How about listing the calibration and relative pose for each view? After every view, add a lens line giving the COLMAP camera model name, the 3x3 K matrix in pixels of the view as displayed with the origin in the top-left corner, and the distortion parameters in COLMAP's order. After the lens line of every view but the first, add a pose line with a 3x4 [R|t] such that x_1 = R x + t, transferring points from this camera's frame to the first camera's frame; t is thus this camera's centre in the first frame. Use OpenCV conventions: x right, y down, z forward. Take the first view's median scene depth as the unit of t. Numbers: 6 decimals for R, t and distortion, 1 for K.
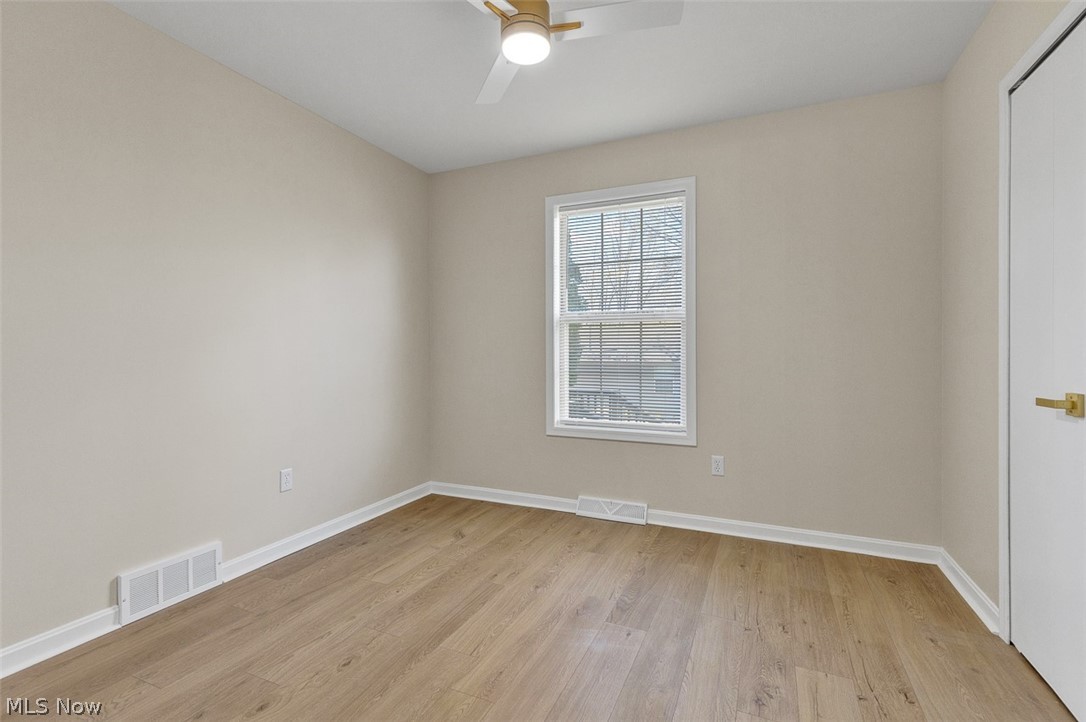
lens RADIAL K [[497.6, 0, 543.6], [0, 497.6, 368.4], [0, 0, 1]] dist [0.008928, -0.000057]
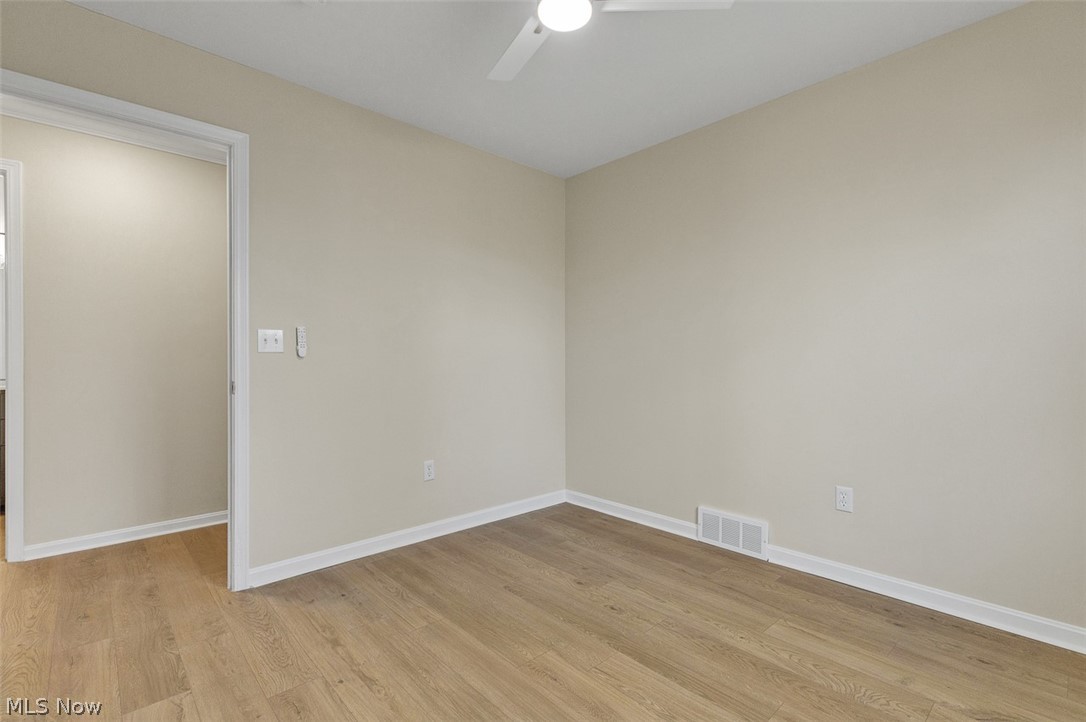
lens RADIAL K [[497.6, 0, 543.6], [0, 497.6, 368.4], [0, 0, 1]] dist [0.008928, -0.000057]
pose [[-0.390827, 0.017644, -0.920295, 0.669917], [-0.029622, 0.999057, 0.031734, -0.031144], [0.919987, 0.039664, -0.389936, 1.089183]]
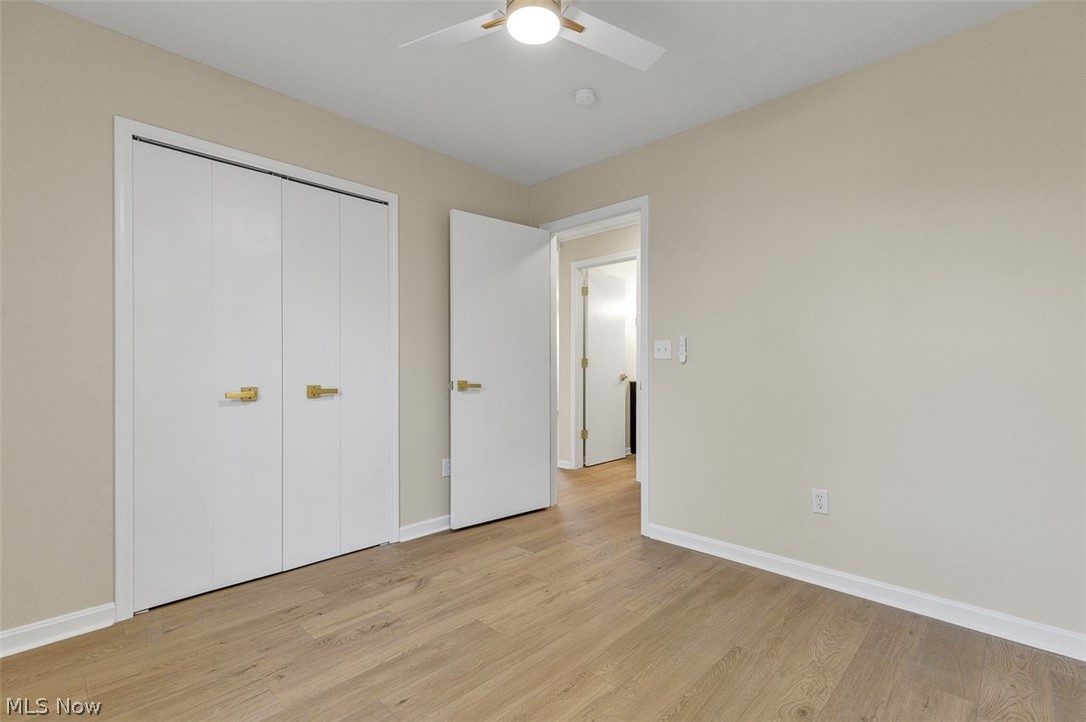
lens RADIAL K [[497.6, 0, 543.6], [0, 497.6, 368.4], [0, 0, 1]] dist [0.008928, -0.000057]
pose [[-0.941366, -0.003152, 0.337373, -0.301312], [0.010200, 0.999233, 0.037796, -0.044257], [-0.337234, 0.039022, -0.940612, 1.546453]]
